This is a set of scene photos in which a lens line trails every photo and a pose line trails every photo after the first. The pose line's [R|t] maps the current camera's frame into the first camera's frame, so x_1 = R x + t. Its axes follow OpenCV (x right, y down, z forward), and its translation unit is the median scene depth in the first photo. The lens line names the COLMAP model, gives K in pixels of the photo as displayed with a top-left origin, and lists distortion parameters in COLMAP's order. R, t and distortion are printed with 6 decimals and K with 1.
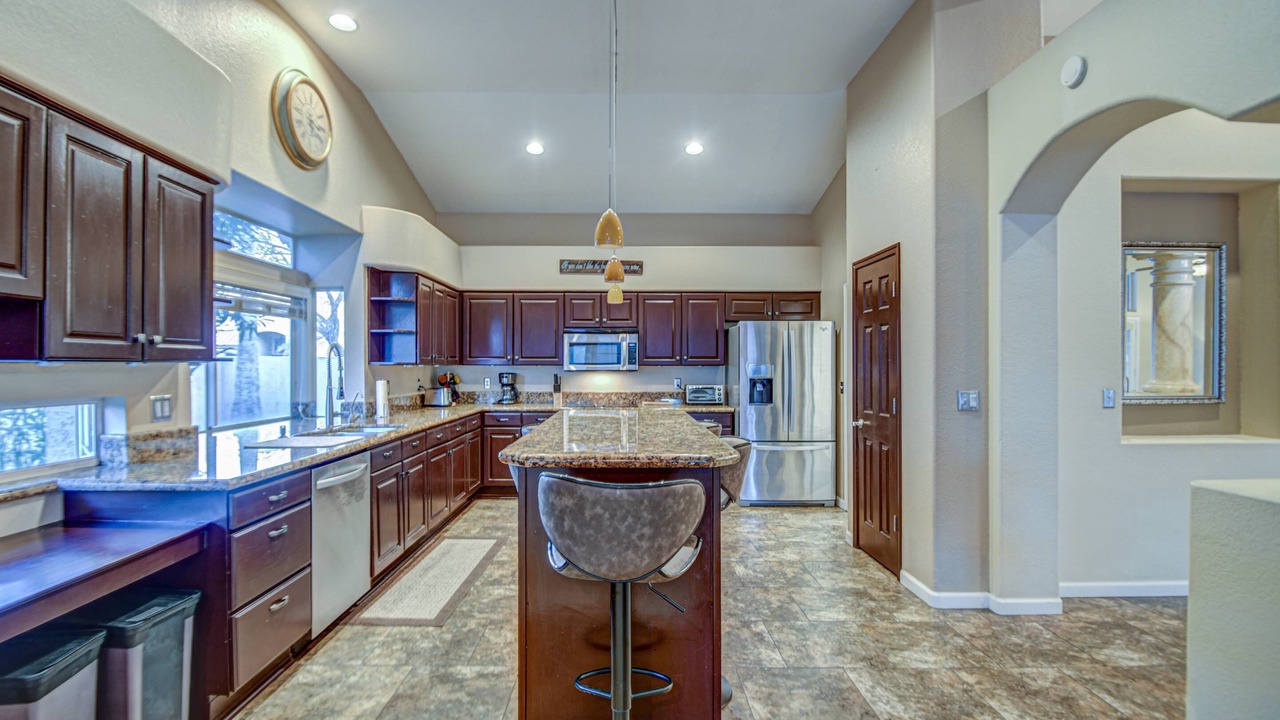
lens RADIAL K [[526.0, 0, 640.0], [0, 526.0, 360.0], [0, 0, 1]] dist [-0.000496, -0.000066]
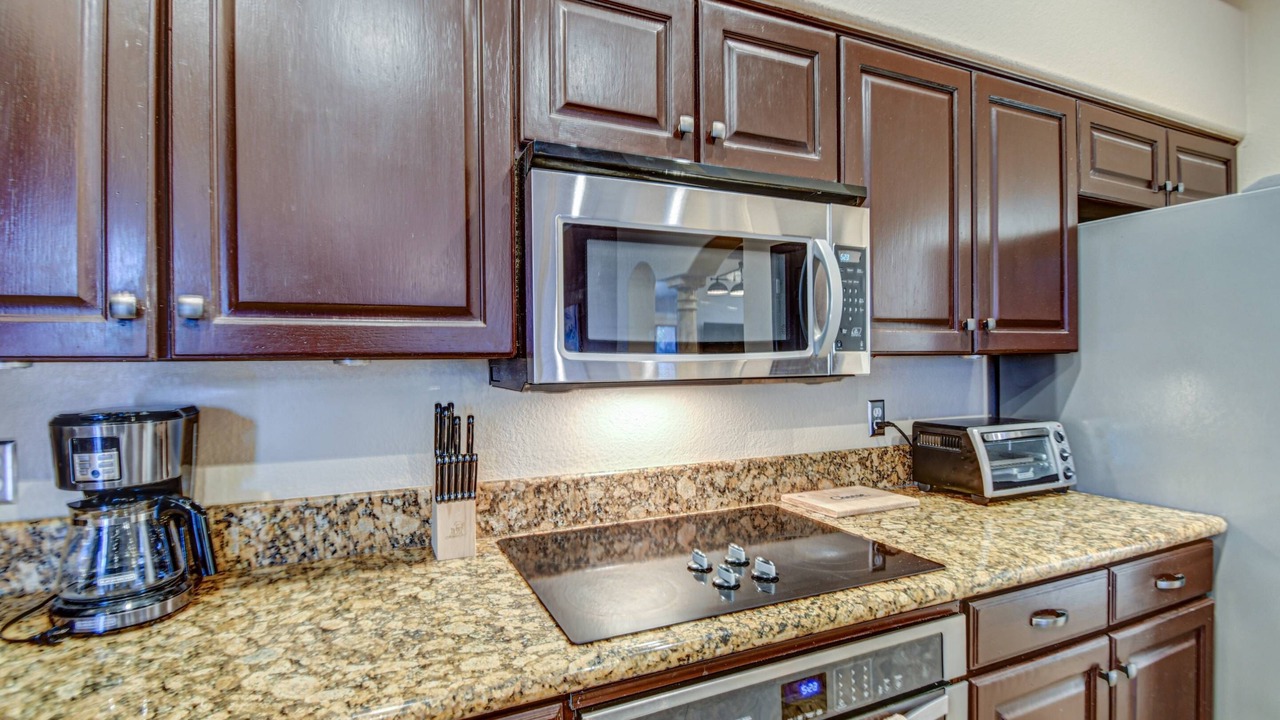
lens RADIAL K [[604.8, 0, 640.0], [0, 604.8, 360.0], [0, 0, 1]] dist [-0.001292, -0.000446]
pose [[0.922208, -0.011956, 0.386510, -0.180586], [0.009359, 0.999919, 0.008600, 0.010048], [-0.386581, -0.004314, 0.922245, 0.772450]]
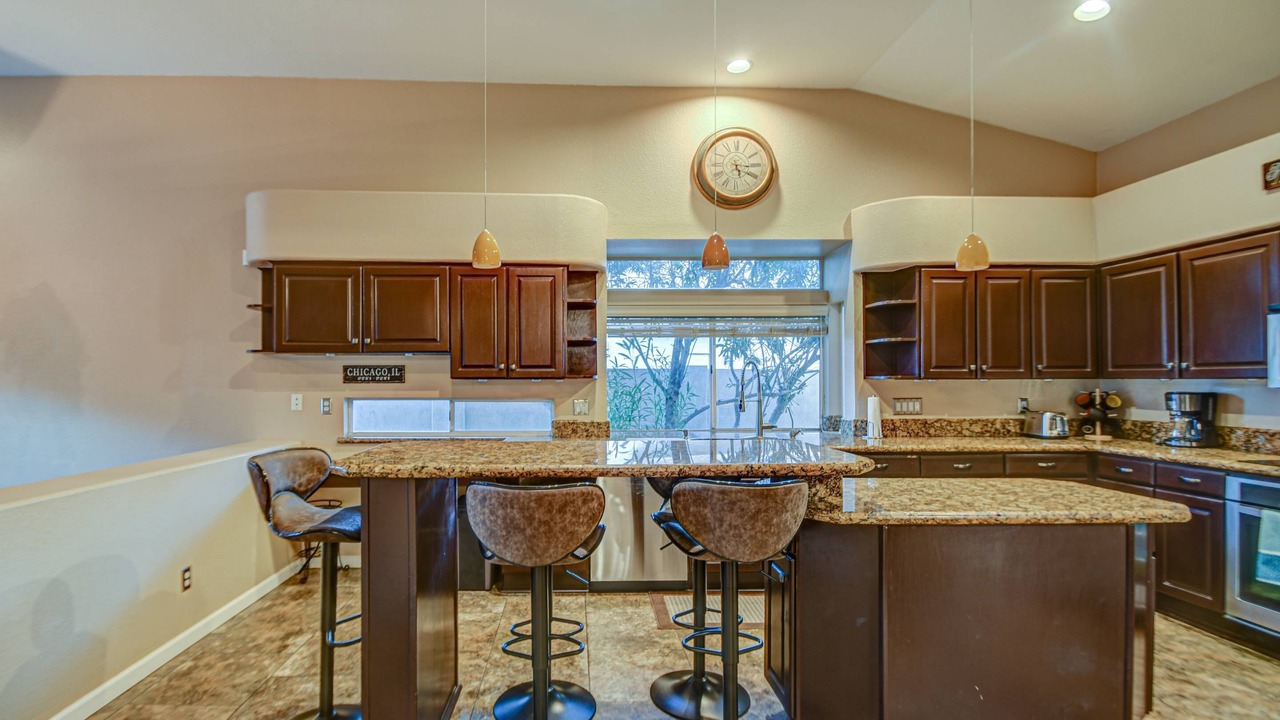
lens RADIAL K [[604.8, 0, 640.0], [0, 604.8, 360.0], [0, 0, 1]] dist [-0.001292, -0.000446]
pose [[0.081627, -0.034486, -0.996066, 0.346201], [0.013971, 0.999343, -0.033455, 0.003778], [0.996565, -0.011185, 0.082055, 0.355844]]
